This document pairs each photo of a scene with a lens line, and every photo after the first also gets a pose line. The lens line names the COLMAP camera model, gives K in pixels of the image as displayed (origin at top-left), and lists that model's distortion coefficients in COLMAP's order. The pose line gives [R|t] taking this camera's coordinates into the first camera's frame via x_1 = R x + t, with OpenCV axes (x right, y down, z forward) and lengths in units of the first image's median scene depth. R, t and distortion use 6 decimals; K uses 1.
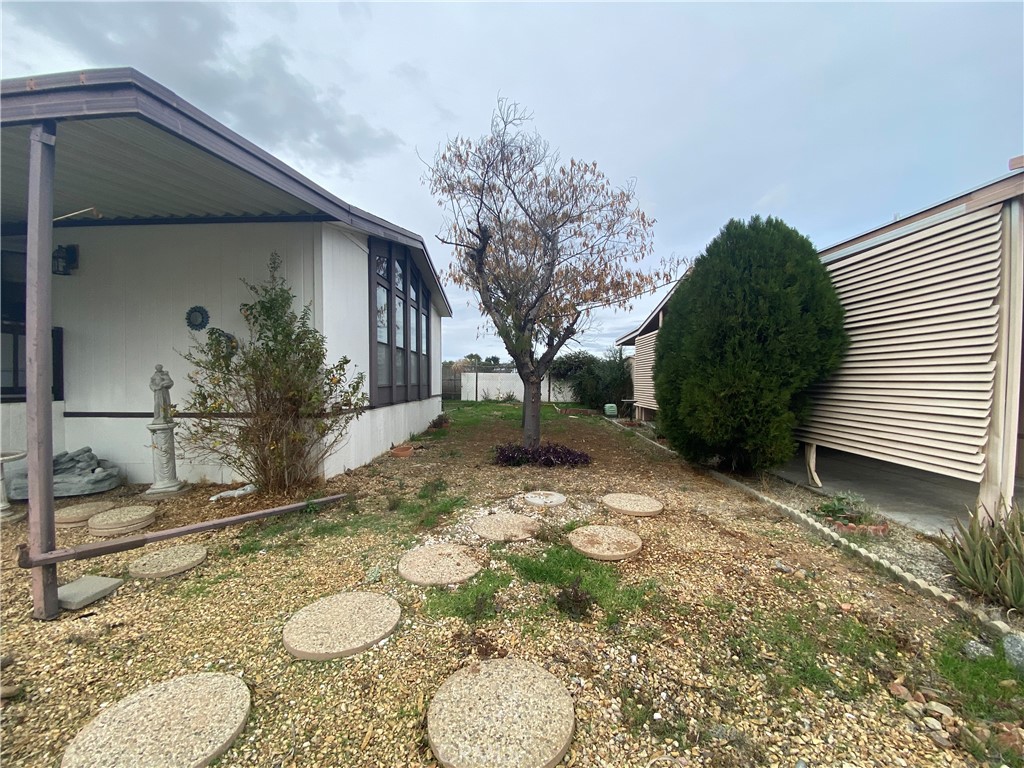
lens RADIAL K [[426.6, 0, 512.0], [0, 426.6, 384.0], [0, 0, 1]] dist [-0.000831, -0.000366]
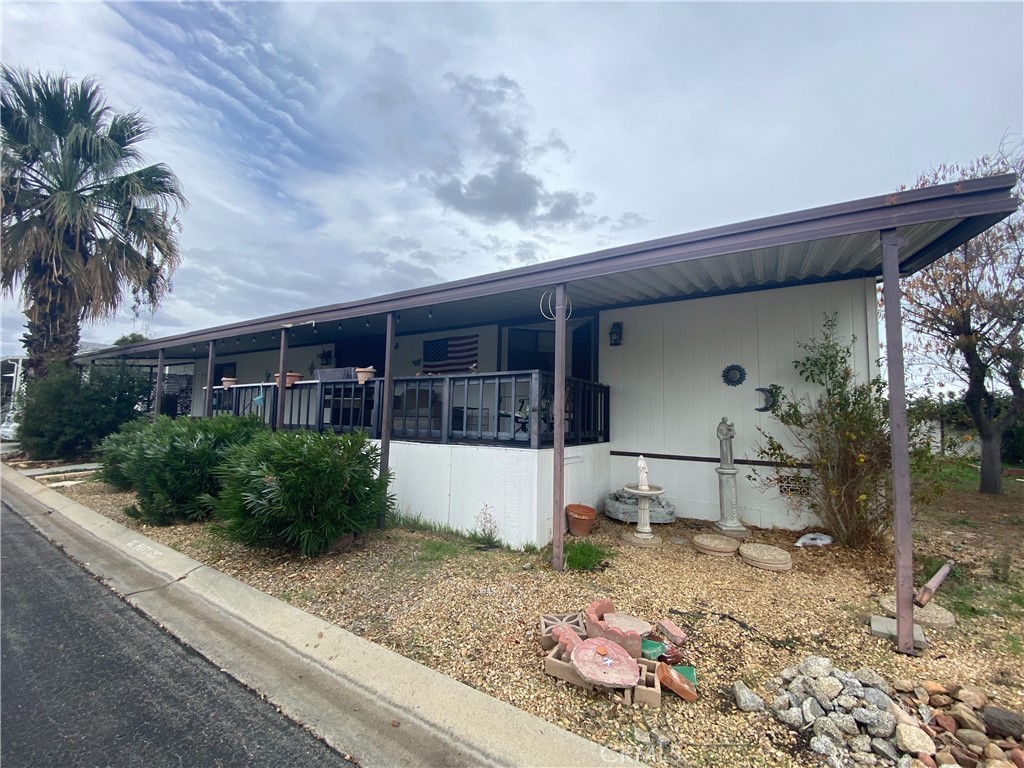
lens RADIAL K [[426.6, 0, 512.0], [0, 426.6, 384.0], [0, 0, 1]] dist [-0.000831, -0.000366]
pose [[0.853985, -0.018739, -0.519961, -0.686191], [-0.032675, 0.995447, -0.089540, -0.011203], [0.519271, 0.093455, 0.849484, -0.286963]]
